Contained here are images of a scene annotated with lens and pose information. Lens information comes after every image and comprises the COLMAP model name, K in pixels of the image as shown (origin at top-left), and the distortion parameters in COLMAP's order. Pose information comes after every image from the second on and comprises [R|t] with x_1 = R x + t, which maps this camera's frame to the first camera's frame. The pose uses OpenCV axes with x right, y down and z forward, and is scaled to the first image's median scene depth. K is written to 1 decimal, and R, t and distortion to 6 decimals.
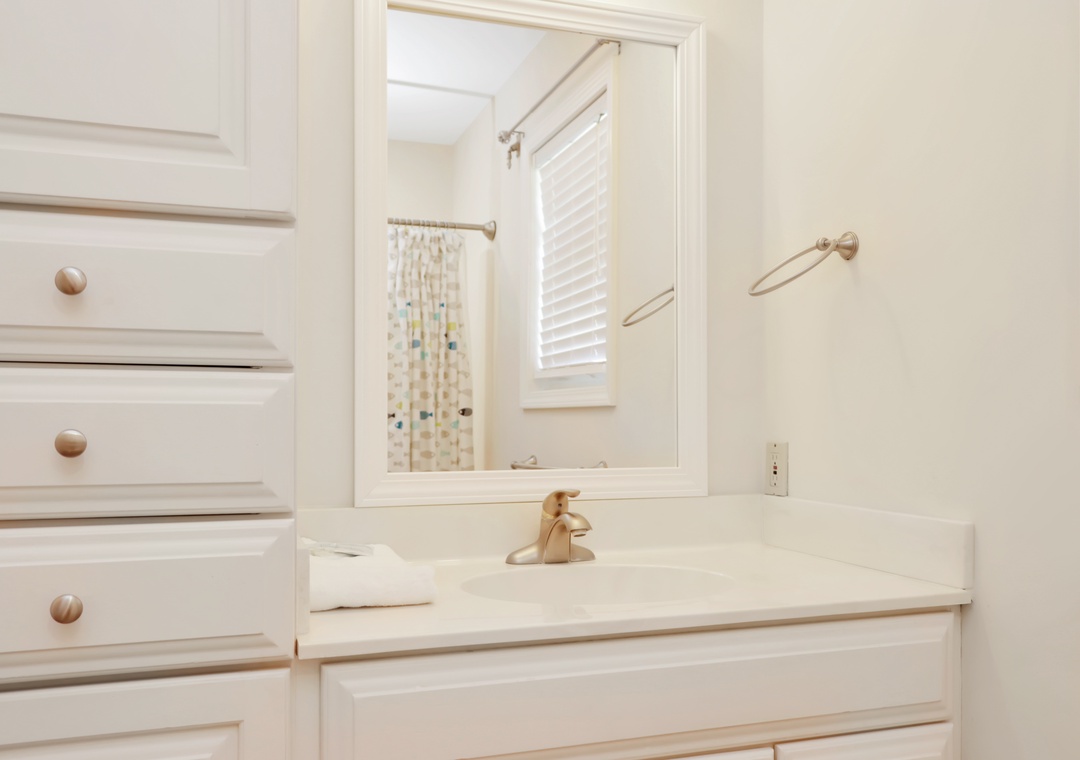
lens RADIAL K [[919.9, 0, 548.0], [0, 919.9, 440.0], [0, 0, 1]] dist [0.000755, -0.003276]
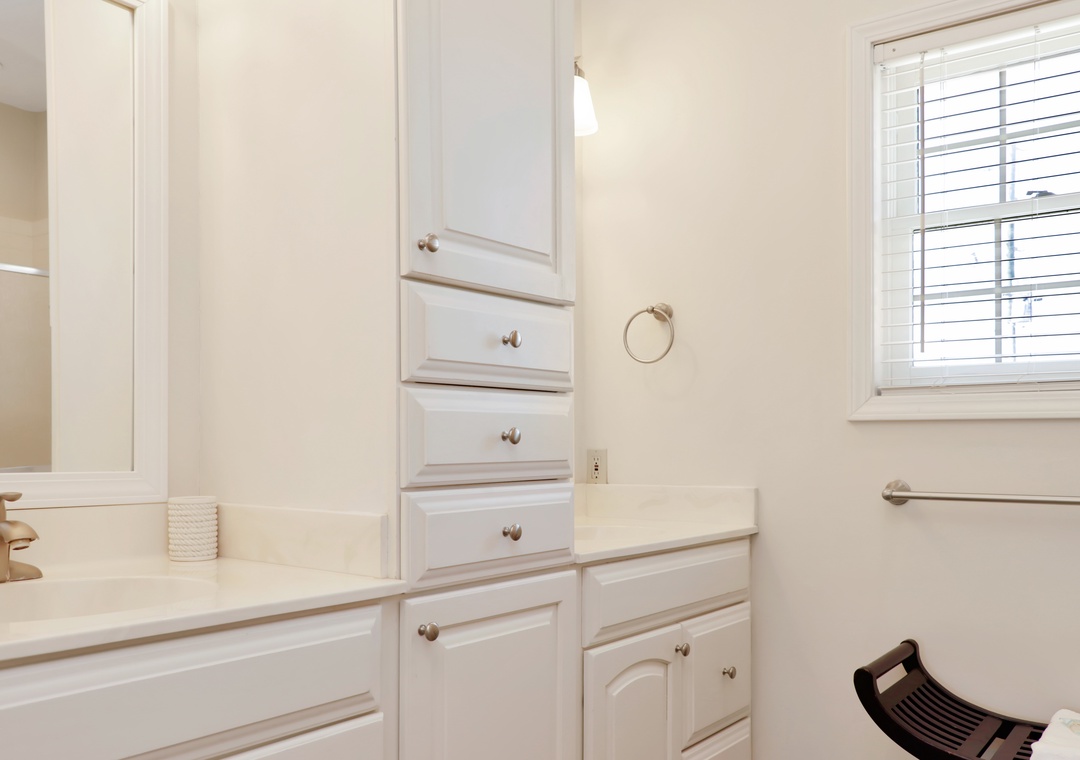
lens RADIAL K [[919.9, 0, 548.0], [0, 919.9, 440.0], [0, 0, 1]] dist [0.000755, -0.003276]
pose [[0.848285, 0.006590, 0.529499, -1.201834], [-0.007272, 0.999973, -0.000795, 0.009629], [-0.529490, -0.003176, 0.848310, -0.409132]]
